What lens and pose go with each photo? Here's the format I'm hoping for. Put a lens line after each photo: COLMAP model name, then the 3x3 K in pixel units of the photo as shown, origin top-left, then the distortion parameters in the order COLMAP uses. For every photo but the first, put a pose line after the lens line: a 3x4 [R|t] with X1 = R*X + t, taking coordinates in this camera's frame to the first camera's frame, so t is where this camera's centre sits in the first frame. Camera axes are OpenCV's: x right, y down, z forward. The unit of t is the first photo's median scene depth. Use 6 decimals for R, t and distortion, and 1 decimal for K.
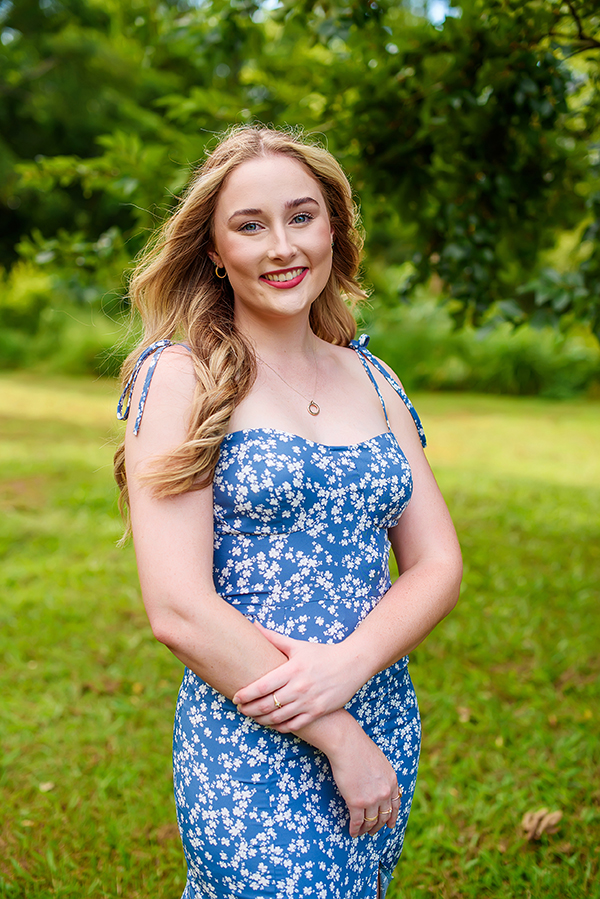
lens RADIAL K [[1286.4, 0, 300.0], [0, 1286.4, 449.5], [0, 0, 1]] dist [-0.042683, 0.005939]
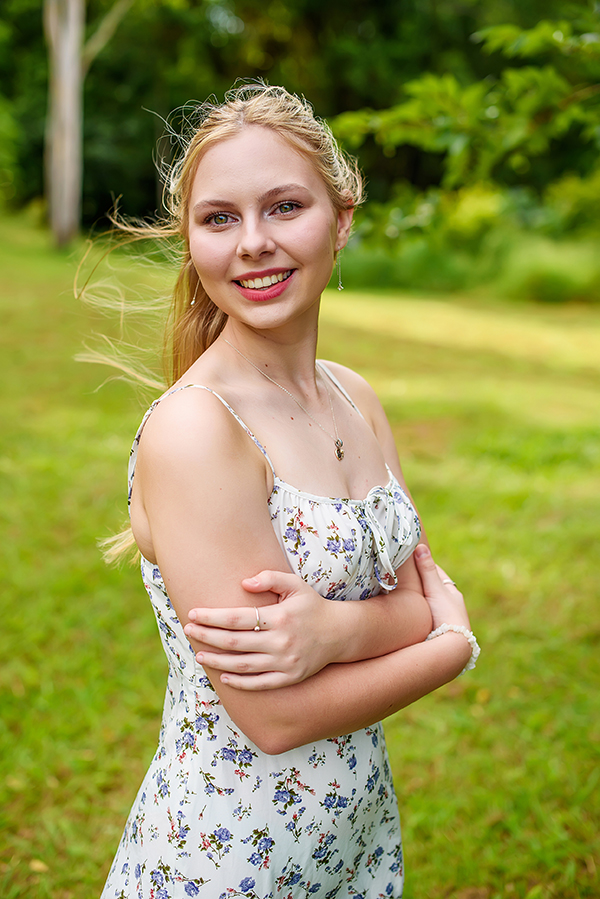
lens RADIAL K [[1286.4, 0, 300.0], [0, 1286.4, 449.5], [0, 0, 1]] dist [-0.042683, 0.005939]
pose [[0.938980, 0.058927, -0.338887, 0.046794], [-0.037510, 0.996883, 0.069412, -0.042408], [0.341921, -0.052465, 0.938263, 0.128925]]
